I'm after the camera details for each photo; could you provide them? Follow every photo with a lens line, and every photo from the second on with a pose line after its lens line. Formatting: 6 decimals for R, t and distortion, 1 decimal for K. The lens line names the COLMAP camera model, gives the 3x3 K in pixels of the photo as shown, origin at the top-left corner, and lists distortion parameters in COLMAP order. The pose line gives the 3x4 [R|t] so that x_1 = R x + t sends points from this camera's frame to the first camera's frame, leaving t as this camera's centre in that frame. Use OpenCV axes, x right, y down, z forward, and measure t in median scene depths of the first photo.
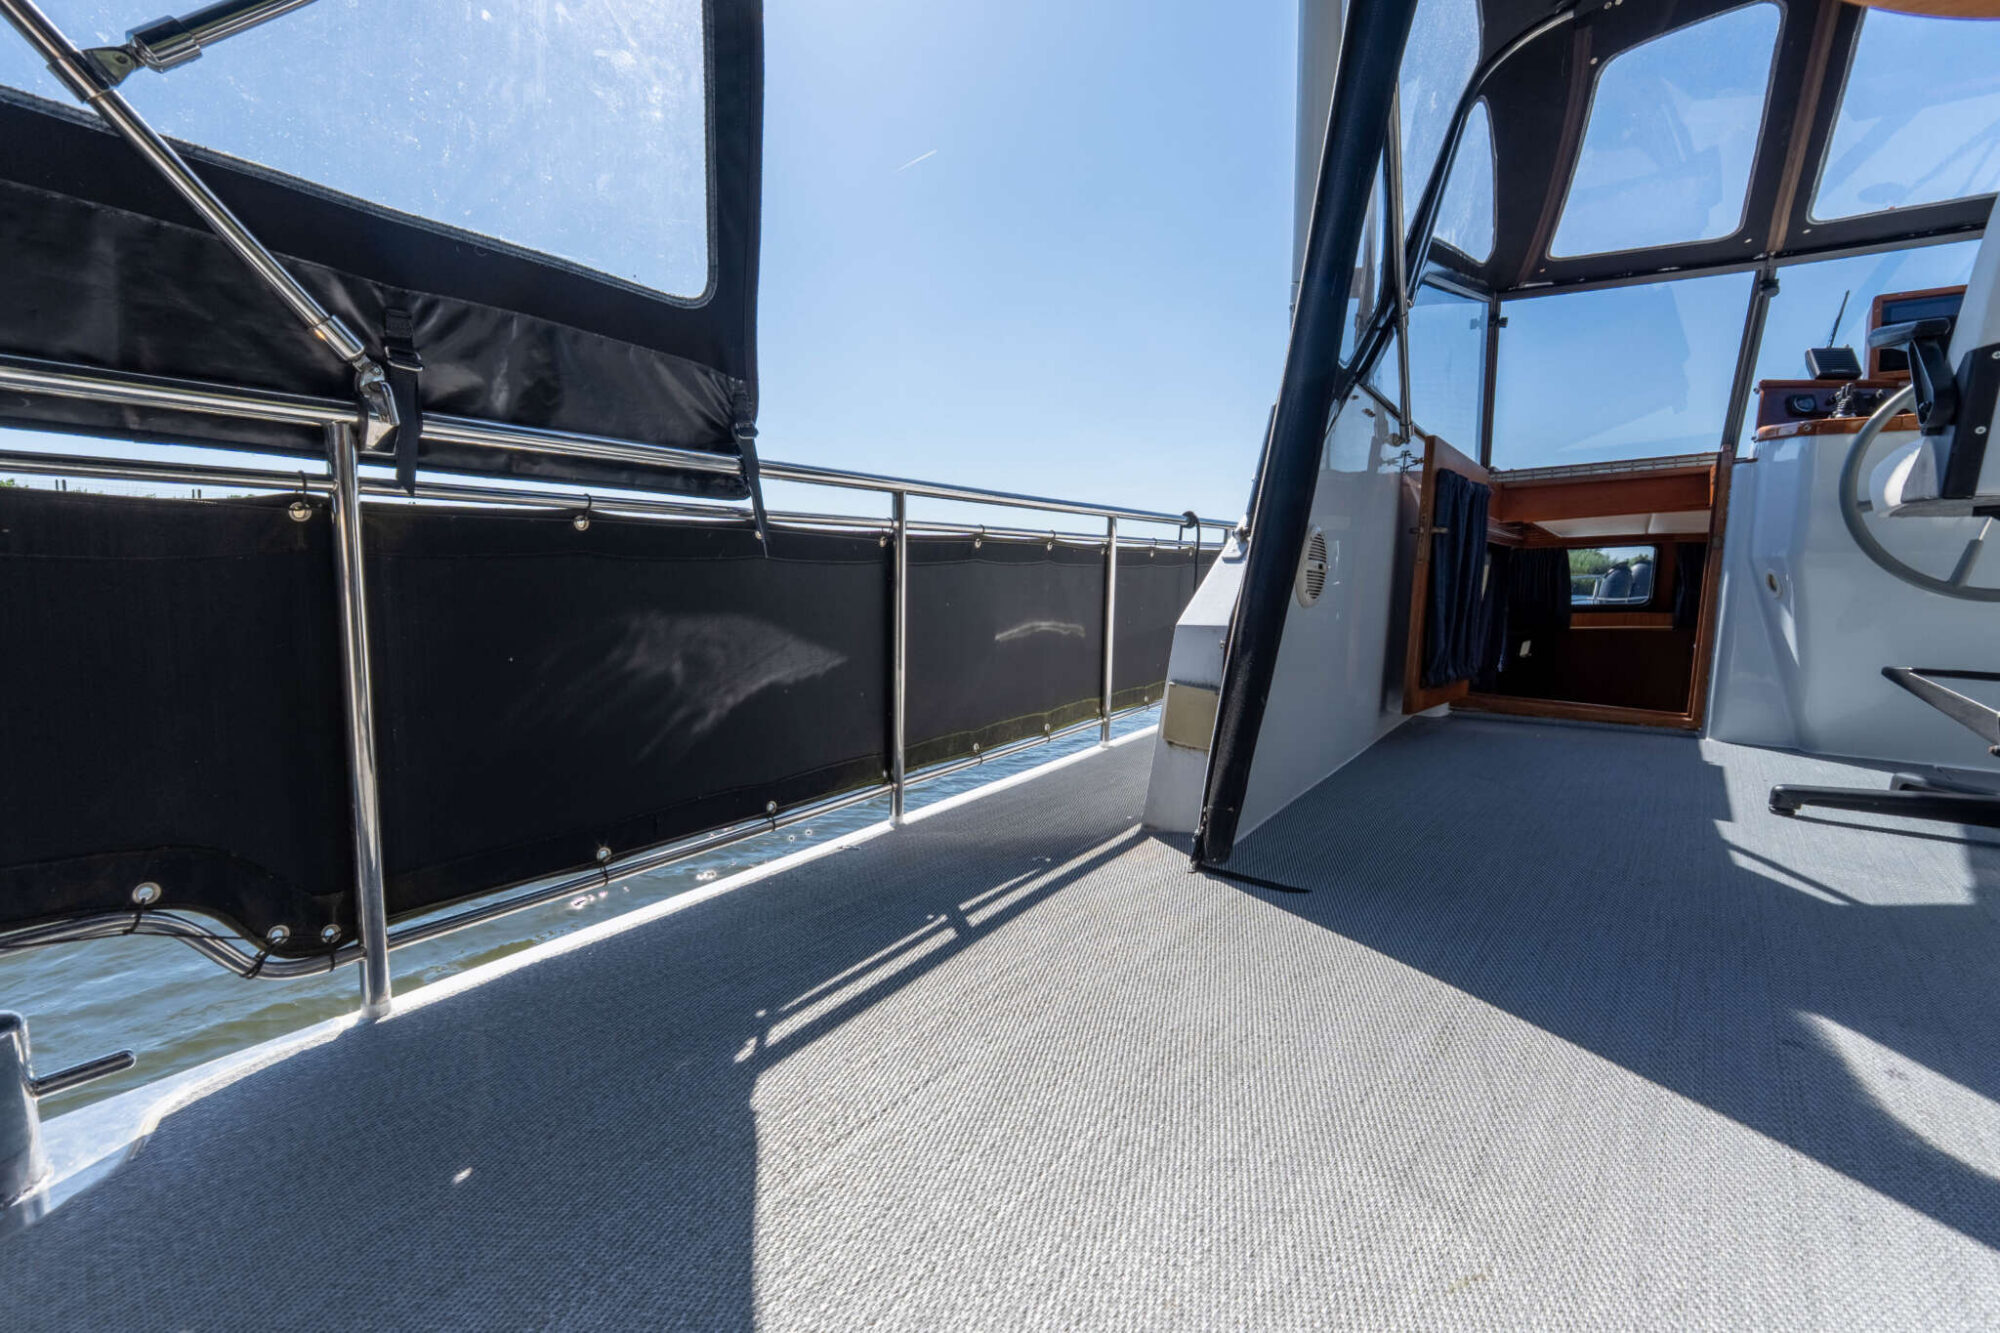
lens RADIAL K [[843.3, 0, 1005.0], [0, 843.3, 658.6], [0, 0, 1]] dist [0.000592, -0.000281]
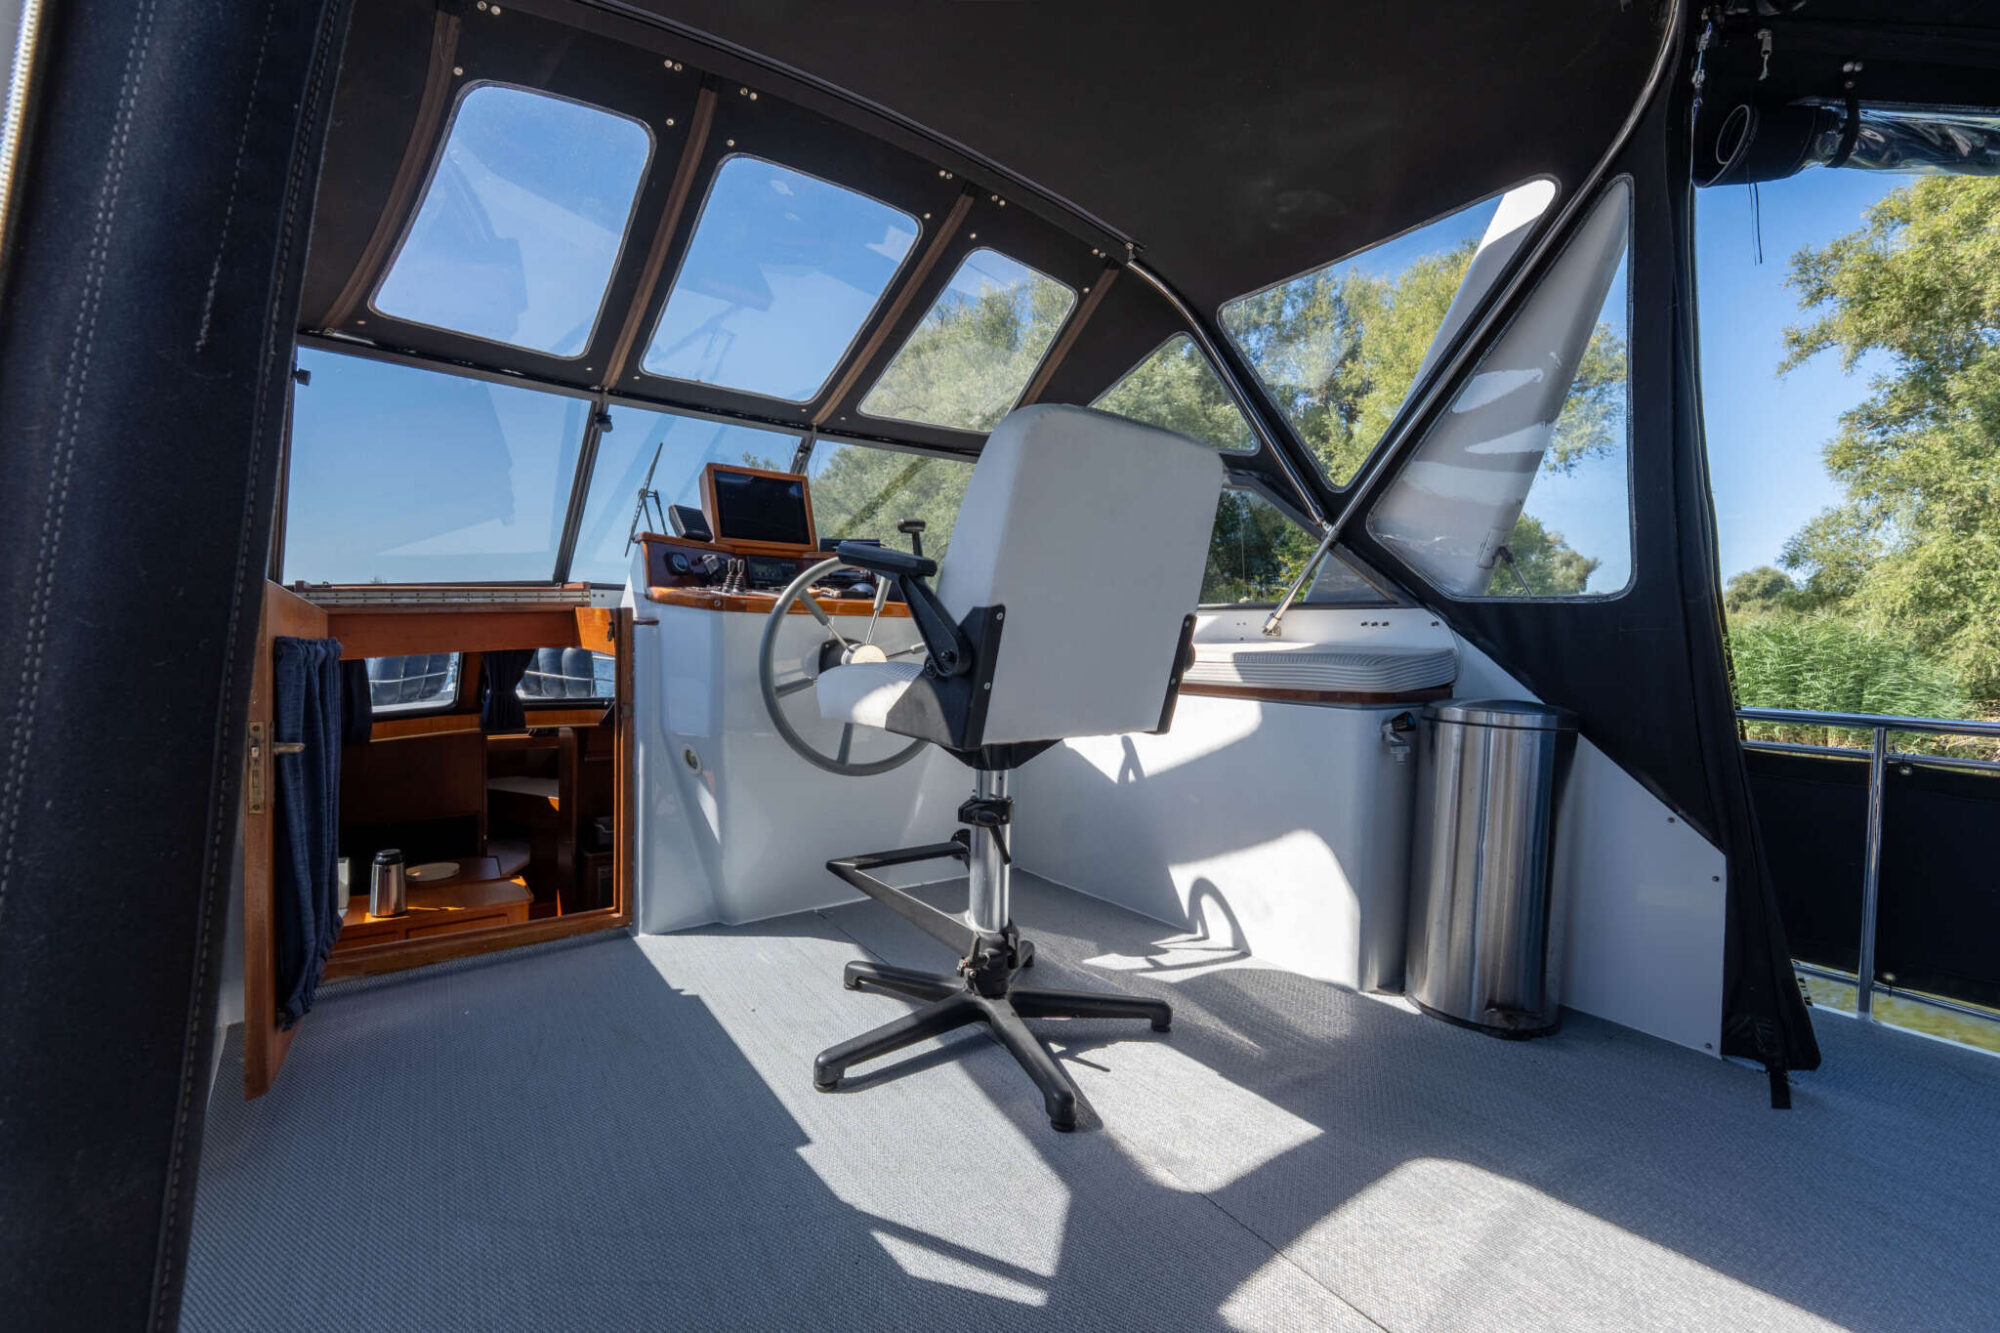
lens RADIAL K [[838.6, 0, 998.5], [0, 838.6, 662.7], [0, 0, 1]] dist [-0.004678, -0.000926]
pose [[0.277584, -0.045832, 0.959608, 0.115769], [0.091773, 0.995558, 0.021002, -0.171141], [-0.956308, 0.082236, 0.280557, 0.381395]]
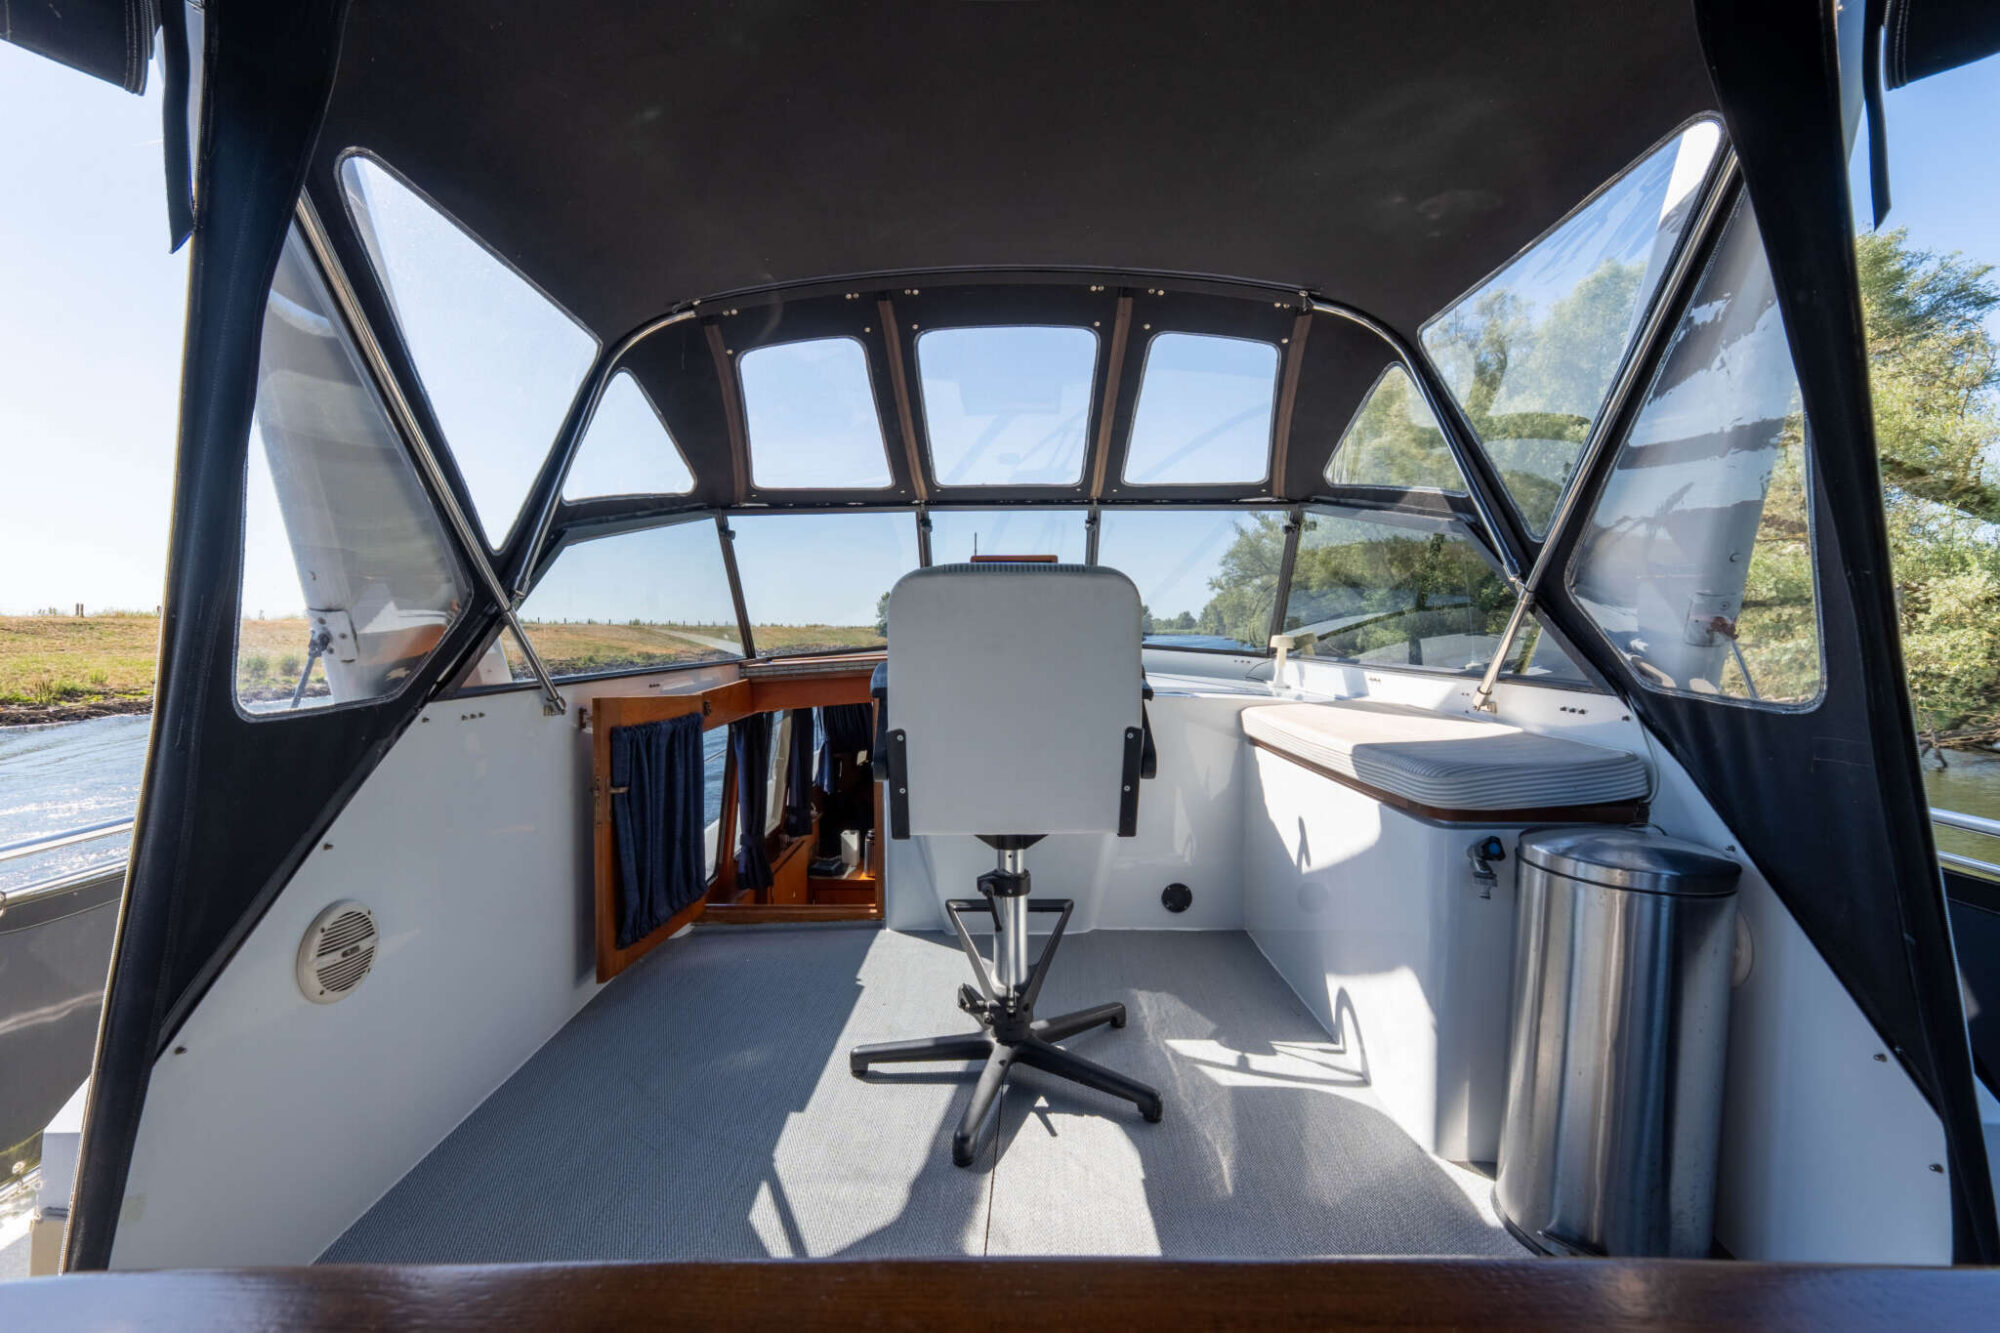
lens RADIAL K [[838.6, 0, 998.5], [0, 838.6, 662.7], [0, 0, 1]] dist [-0.004678, -0.000926]
pose [[0.804365, -0.051680, 0.591884, 0.292371], [0.091498, 0.995100, -0.037459, -0.215926], [-0.587048, 0.084286, 0.805152, -0.056069]]
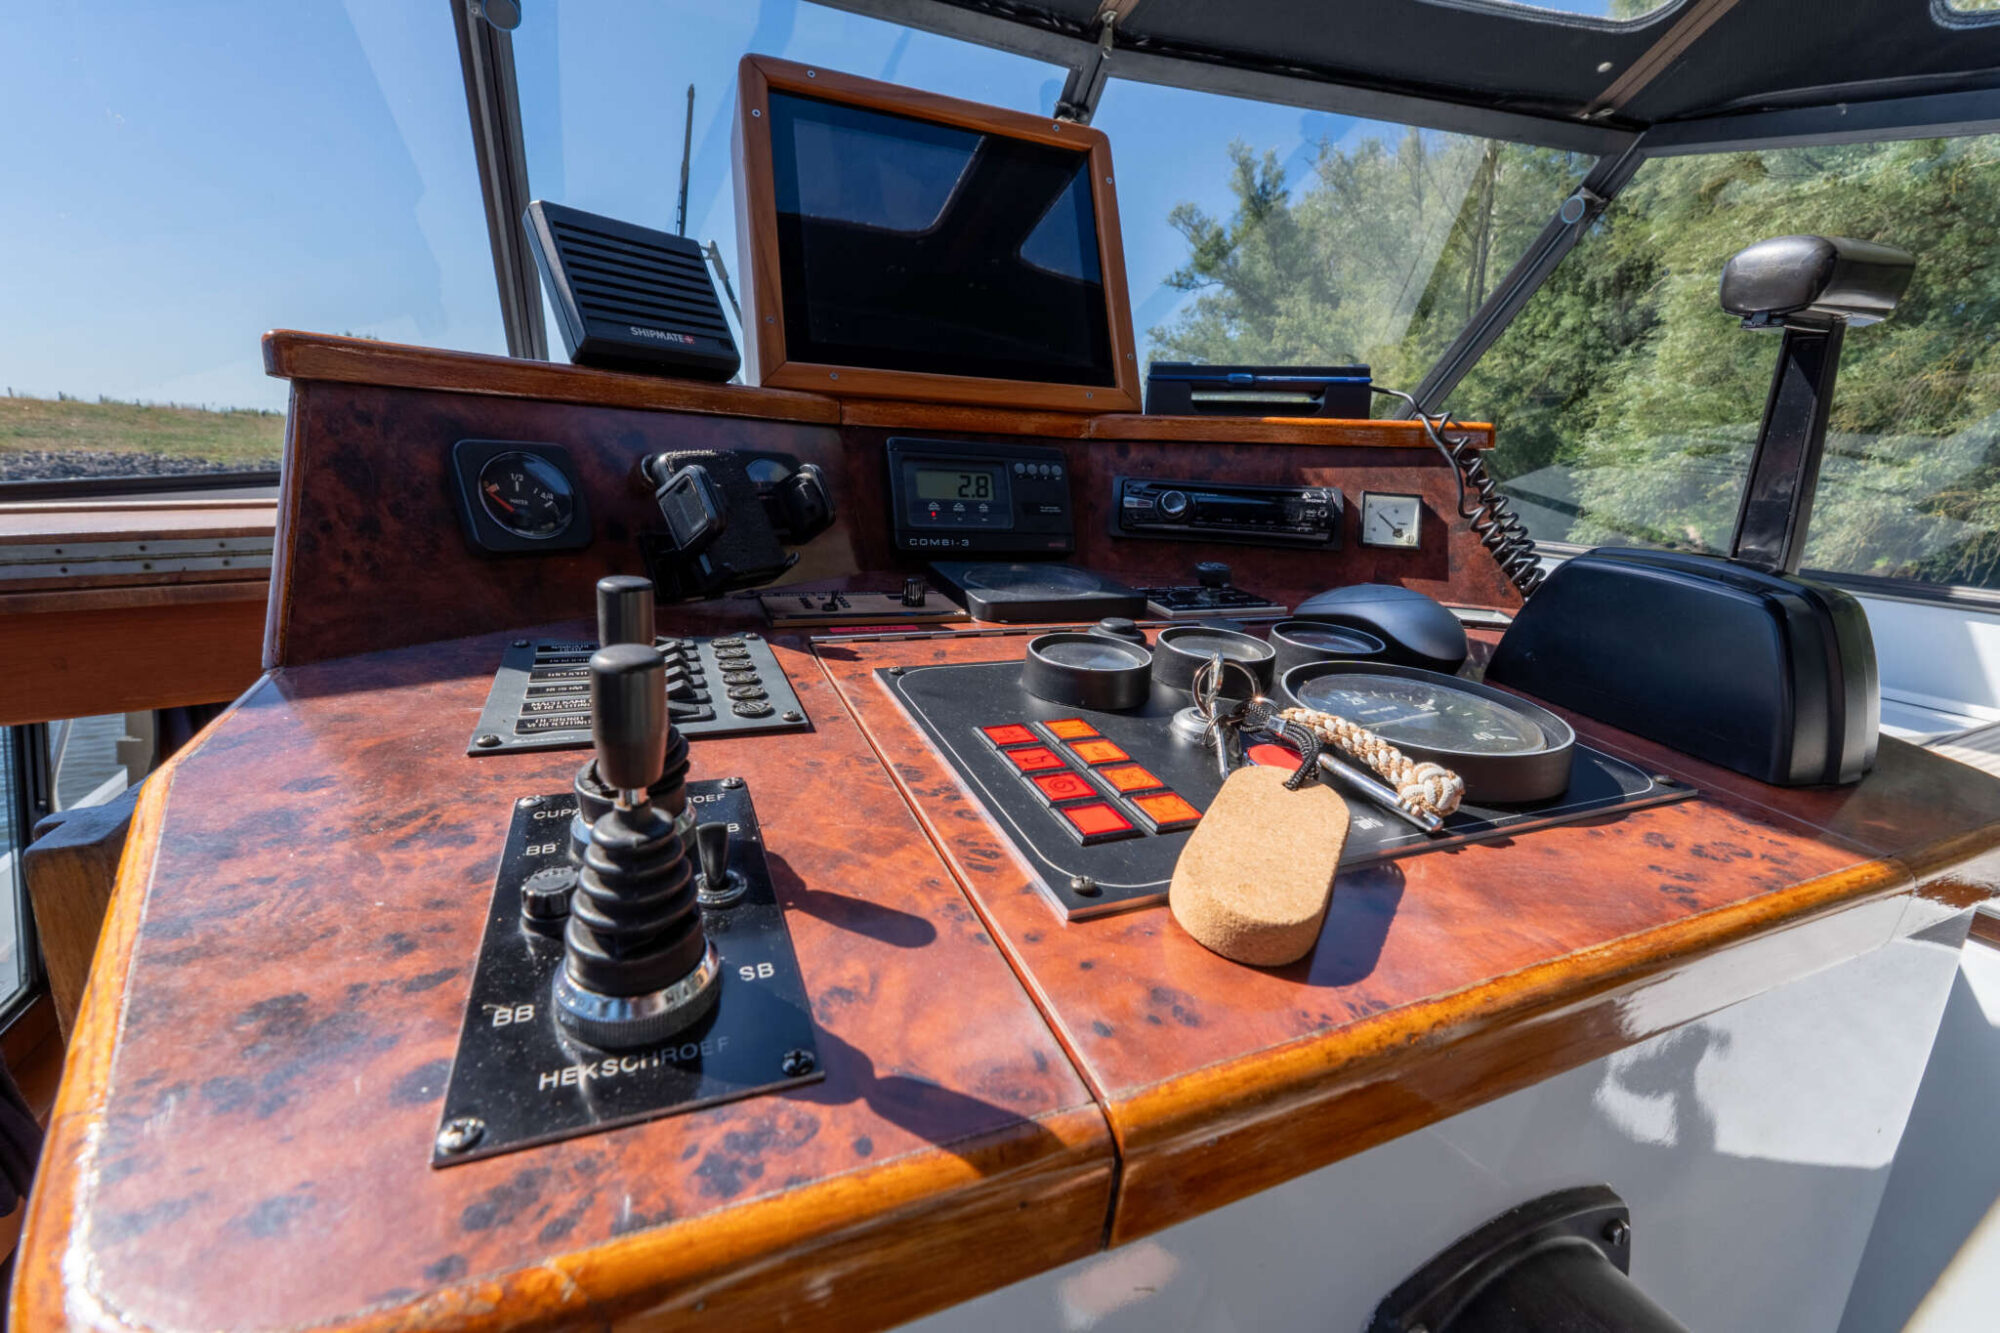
lens RADIAL K [[838.6, 0, 998.5], [0, 838.6, 662.7], [0, 0, 1]] dist [-0.004678, -0.000926]
pose [[0.501573, -0.208225, 0.839682, 0.816387], [0.060487, 0.976667, 0.206064, -0.293716], [-0.862998, -0.052567, 0.502465, 0.793533]]
